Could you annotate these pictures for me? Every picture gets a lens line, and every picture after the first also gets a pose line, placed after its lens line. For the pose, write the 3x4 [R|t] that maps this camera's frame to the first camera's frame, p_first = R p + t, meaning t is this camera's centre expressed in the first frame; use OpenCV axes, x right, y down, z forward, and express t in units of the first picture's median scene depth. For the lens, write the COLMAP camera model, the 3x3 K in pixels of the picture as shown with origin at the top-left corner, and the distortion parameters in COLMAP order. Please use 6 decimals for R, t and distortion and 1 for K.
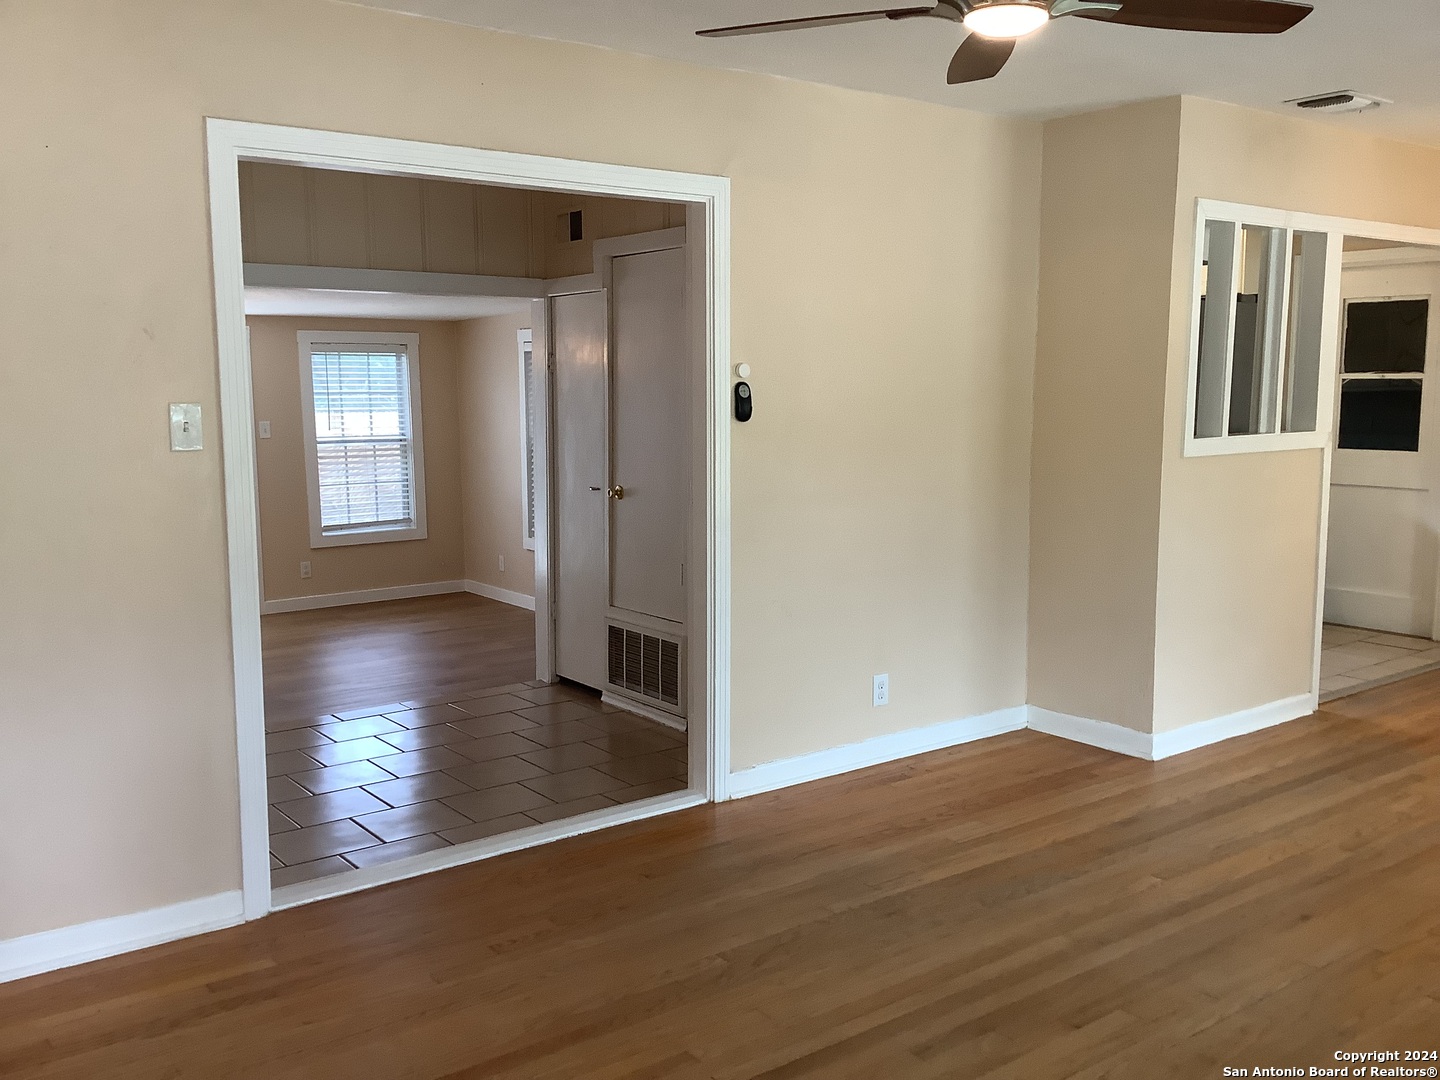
lens RADIAL K [[1297.3, 0, 720.0], [0, 1297.3, 540.0], [0, 0, 1]] dist [0.125090, -0.268971]
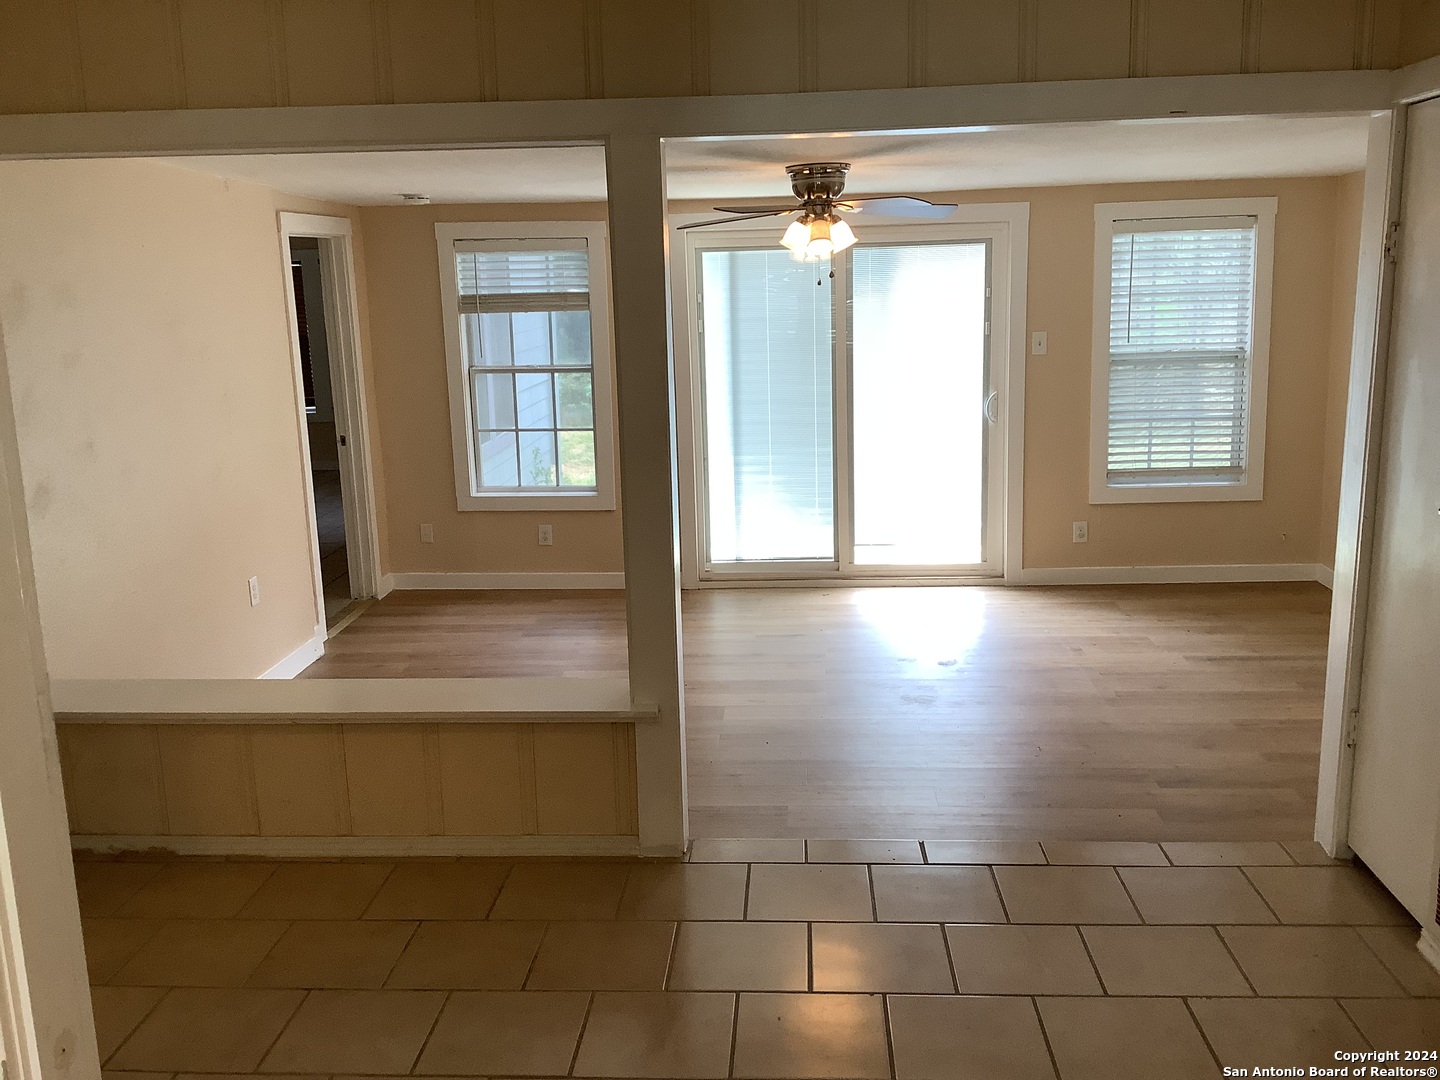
lens RADIAL K [[1297.3, 0, 720.0], [0, 1297.3, 540.0], [0, 0, 1]] dist [0.125090, -0.268971]
pose [[0.760854, 0.108677, -0.639758, 0.005584], [-0.051330, 0.992867, 0.107615, -0.049967], [0.646890, -0.049041, 0.761005, 0.355263]]
